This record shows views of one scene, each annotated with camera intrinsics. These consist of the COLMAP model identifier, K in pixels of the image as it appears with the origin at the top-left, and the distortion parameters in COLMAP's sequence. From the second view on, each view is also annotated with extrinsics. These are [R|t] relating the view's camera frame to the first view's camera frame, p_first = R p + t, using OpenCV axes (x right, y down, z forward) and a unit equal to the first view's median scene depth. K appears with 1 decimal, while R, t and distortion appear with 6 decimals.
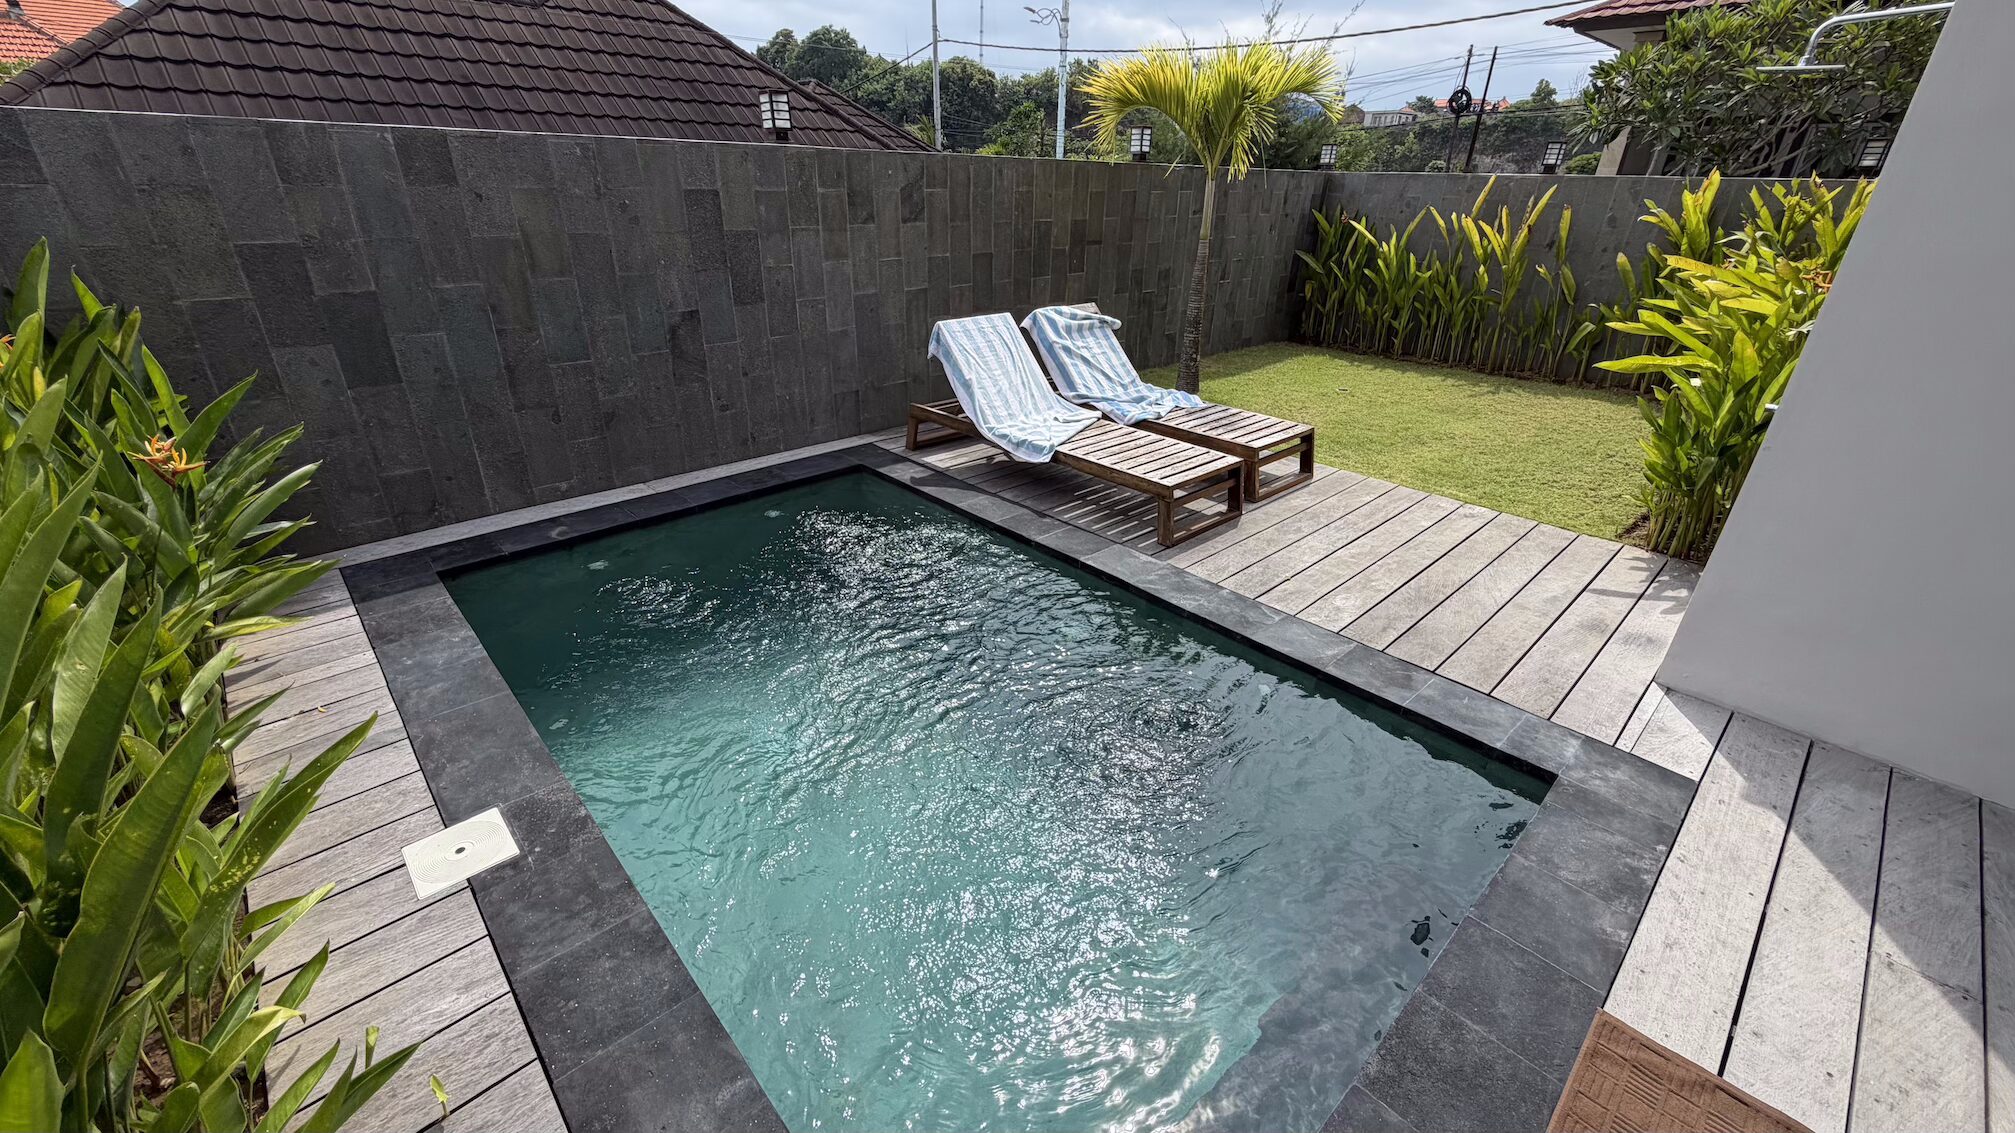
lens RADIAL K [[798.9, 0, 1007.5], [0, 798.9, 566.5], [0, 0, 1]] dist [0.000205, -0.000195]
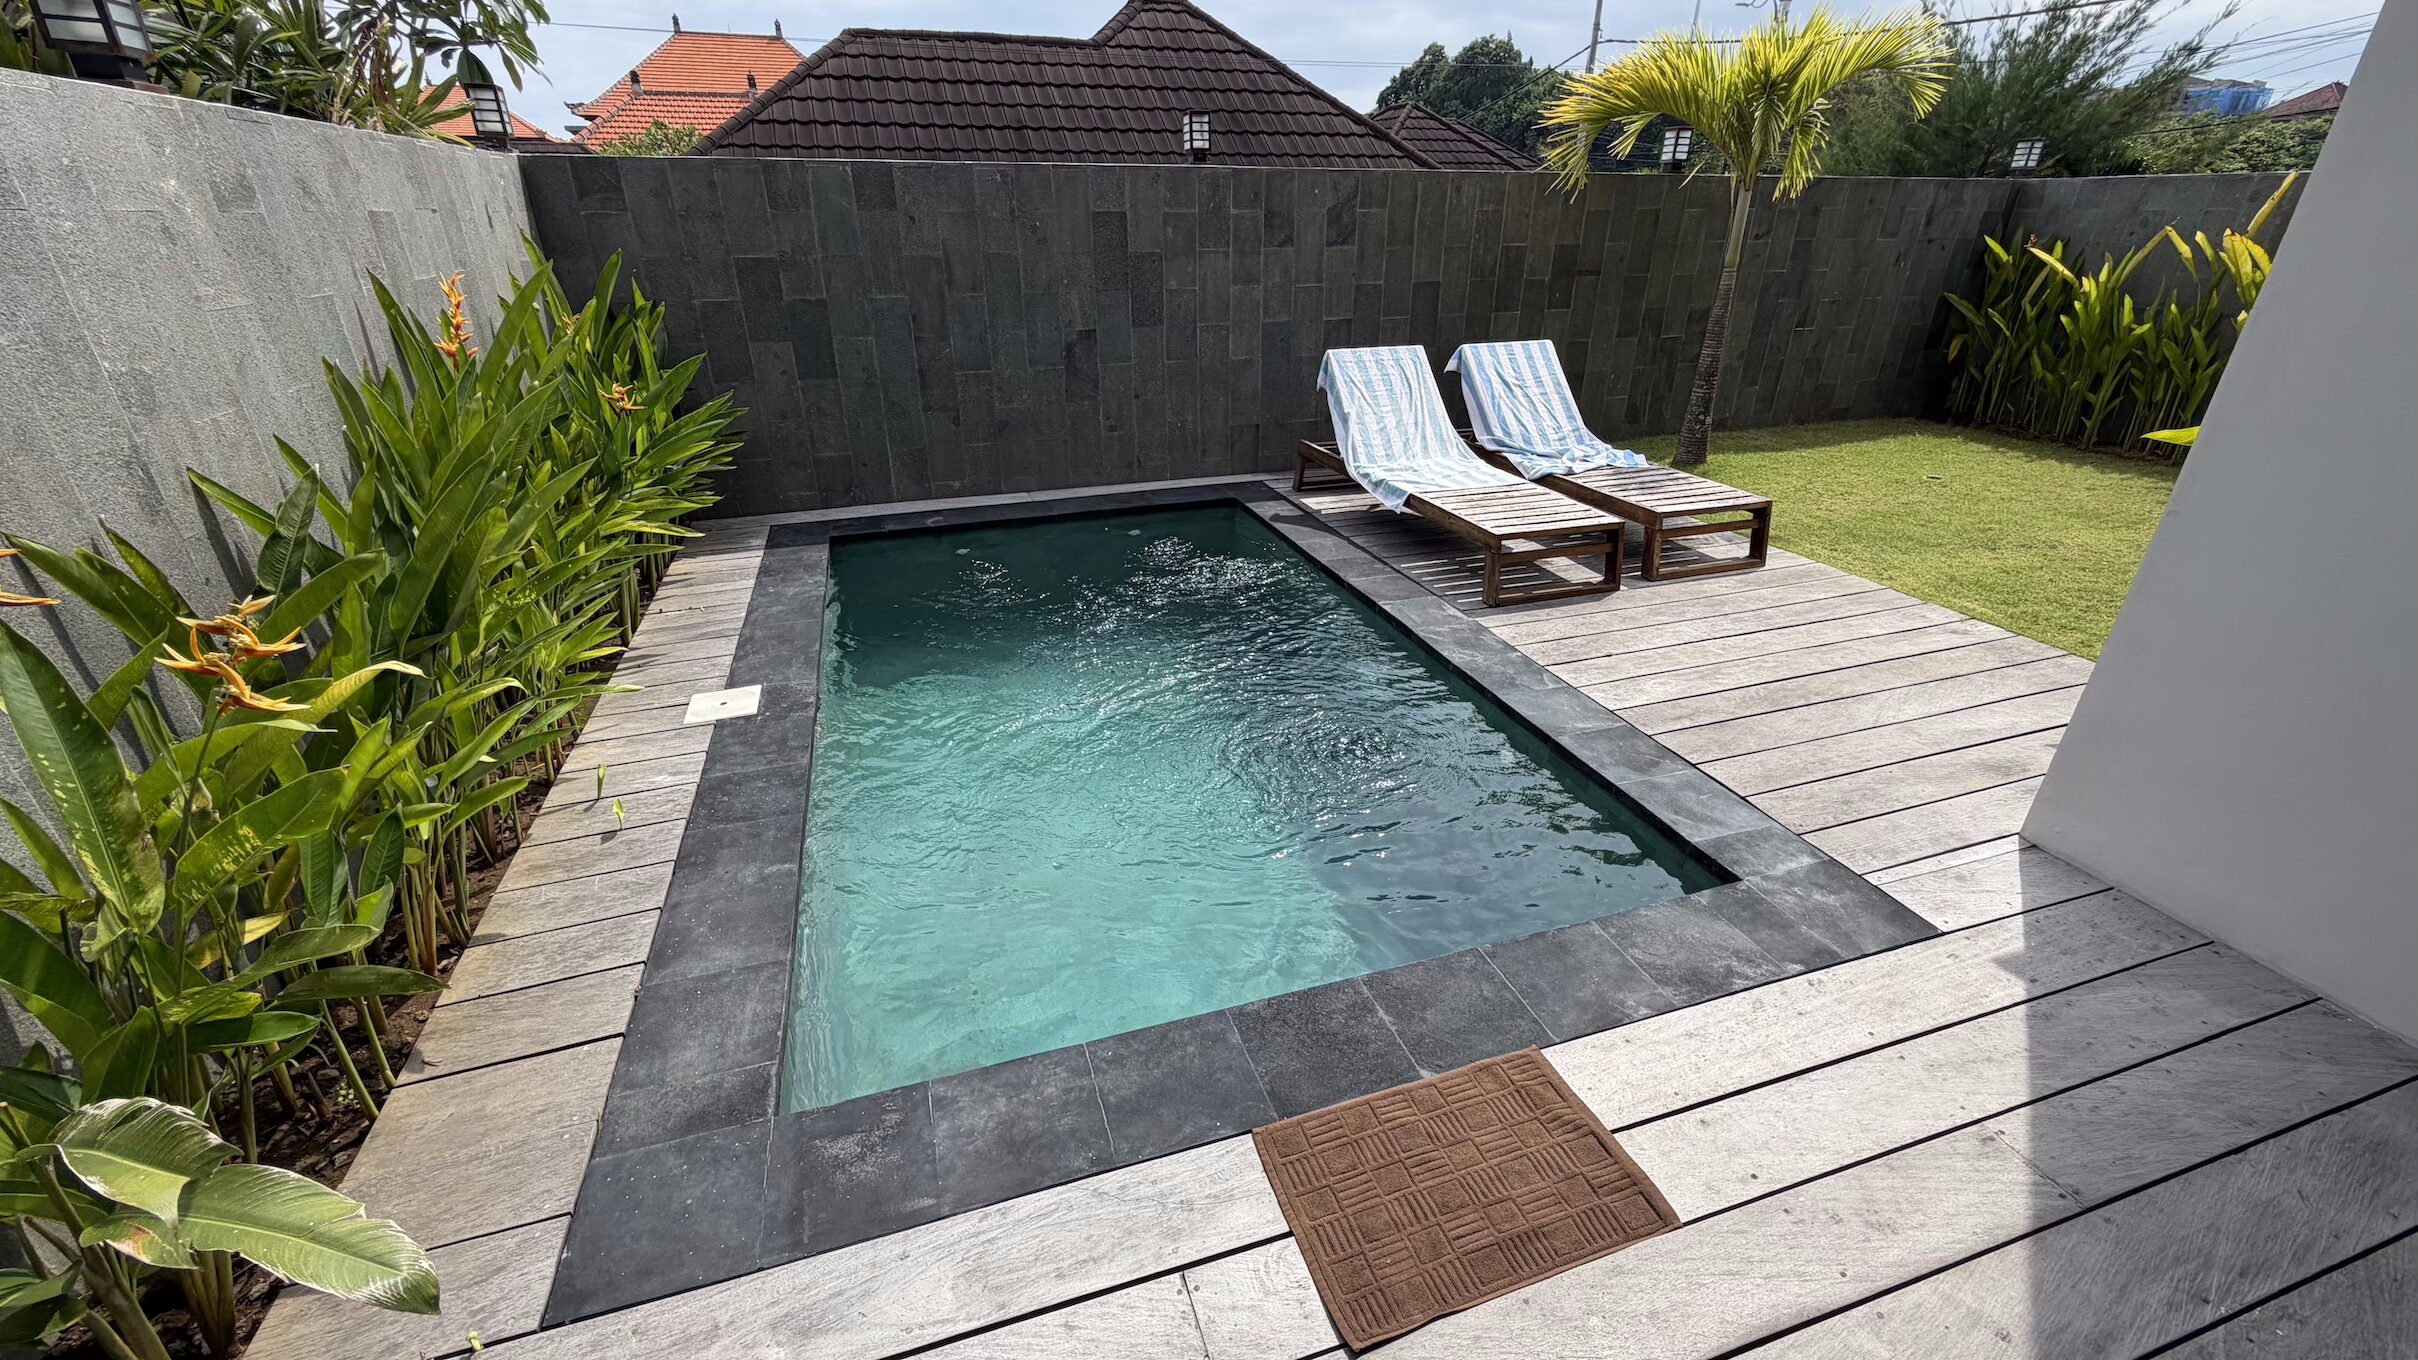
lens RADIAL K [[958.7, 0, 1209.0], [0, 958.7, 680.0], [0, 0, 1]] dist [0.000205, -0.000195]
pose [[0.908003, 0.162327, -0.386239, 0.294904], [-0.164717, 0.985967, 0.027146, 0.066928], [0.385225, 0.038971, 0.921999, -0.066494]]
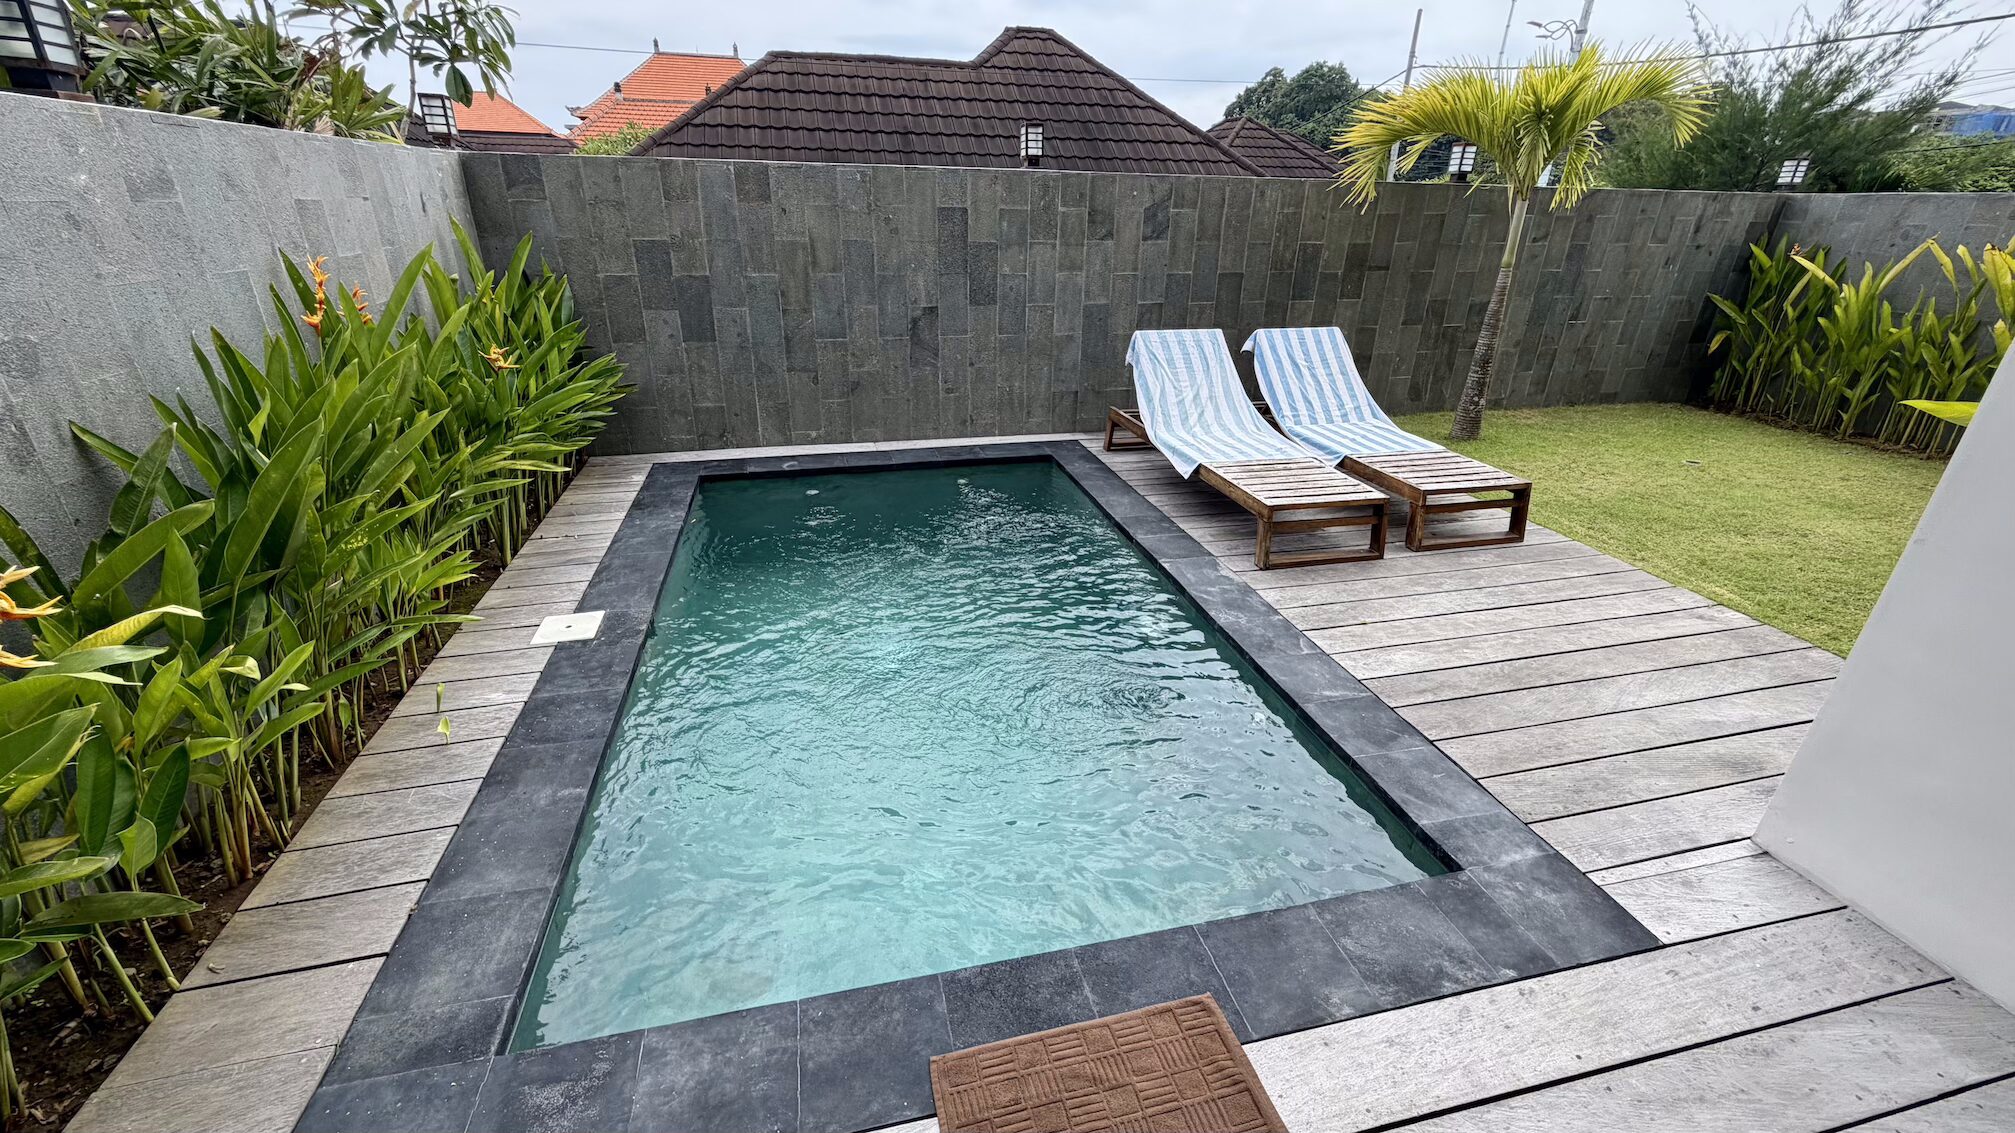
lens RADIAL K [[802.0, 0, 1007.5], [0, 802.0, 566.5], [0, 0, 1]] dist [-0.000522, 0.000342]
pose [[0.871376, 0.197124, -0.449272, 0.320403], [-0.214208, 0.976701, 0.013078, 0.022241], [0.441382, 0.084841, 0.893299, 0.002543]]
